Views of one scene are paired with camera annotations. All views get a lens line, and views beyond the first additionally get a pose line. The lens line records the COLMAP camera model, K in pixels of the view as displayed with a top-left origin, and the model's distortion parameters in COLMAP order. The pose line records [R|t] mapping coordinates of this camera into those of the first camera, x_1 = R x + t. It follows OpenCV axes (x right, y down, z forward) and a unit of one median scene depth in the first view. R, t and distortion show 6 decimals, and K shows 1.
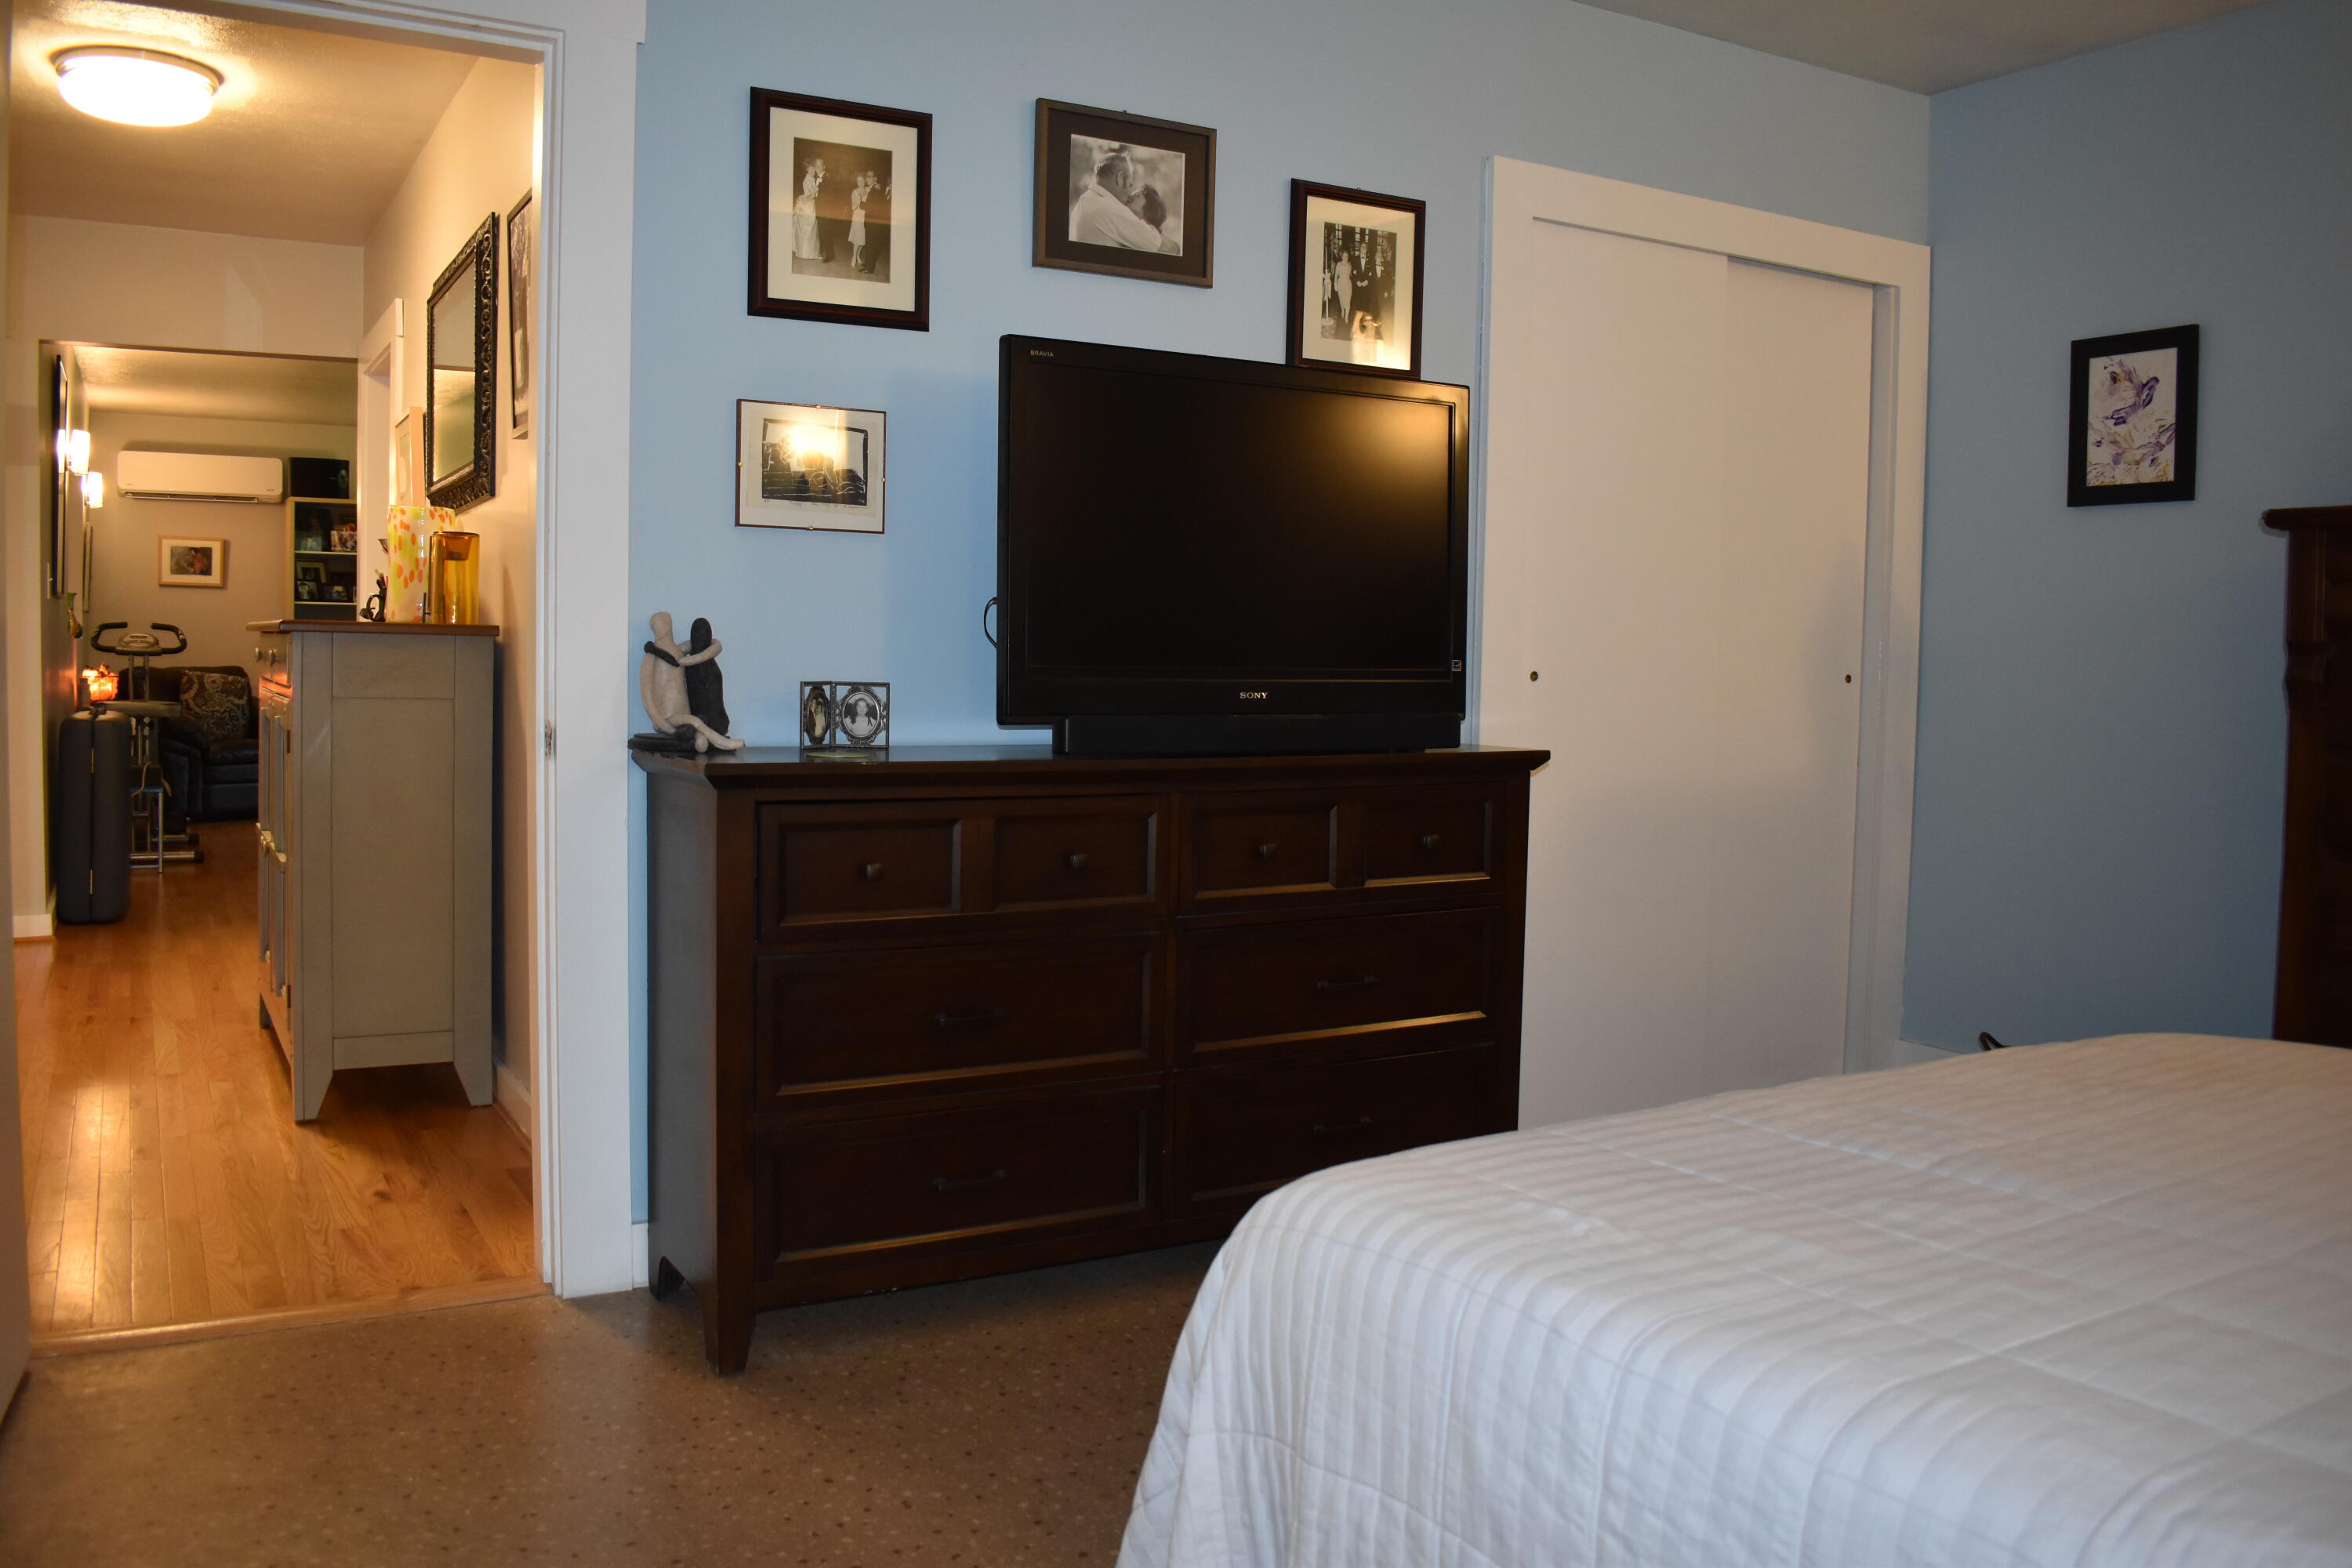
lens RADIAL K [[1829.8, 0, 1172.3], [0, 1829.8, 753.5], [0, 0, 1]] dist [-0.063912, -0.003947]
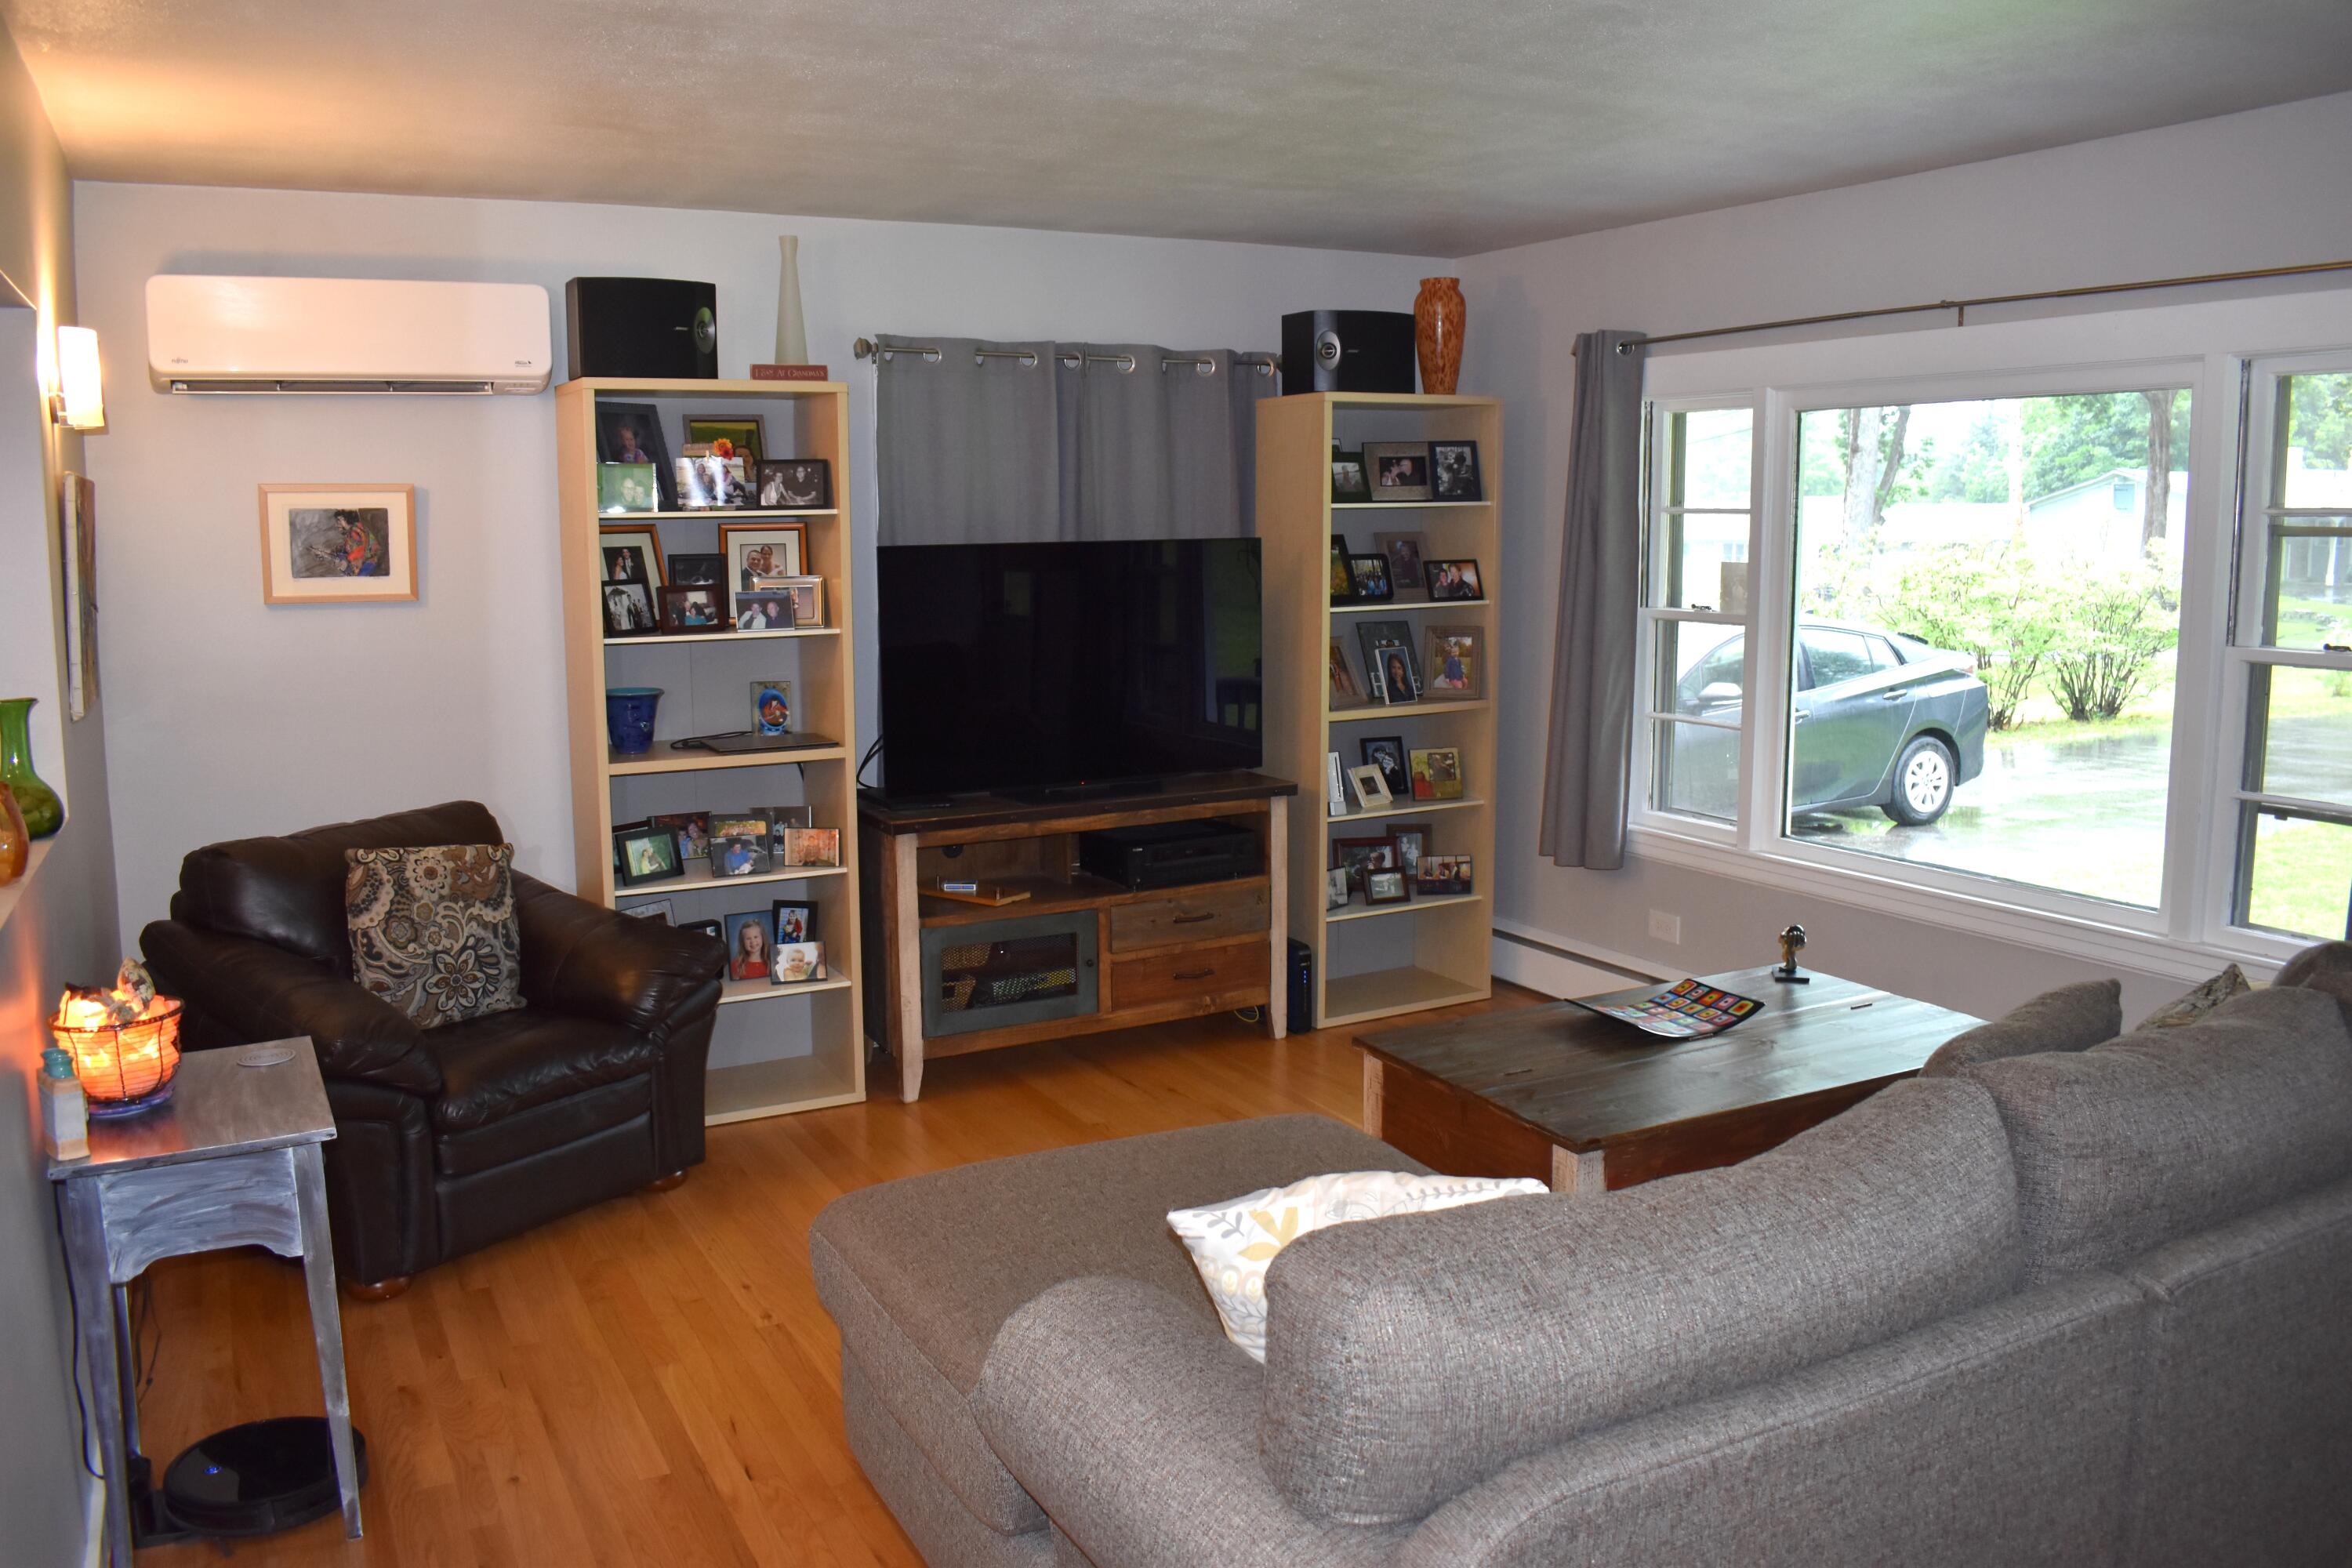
lens RADIAL K [[1829.8, 0, 1172.3], [0, 1829.8, 753.5], [0, 0, 1]] dist [-0.063912, -0.003947]
pose [[0.999166, -0.021996, -0.034389, -0.344548], [0.024489, 0.996970, 0.073826, -0.085310], [0.032661, -0.074606, 0.996678, 0.592833]]
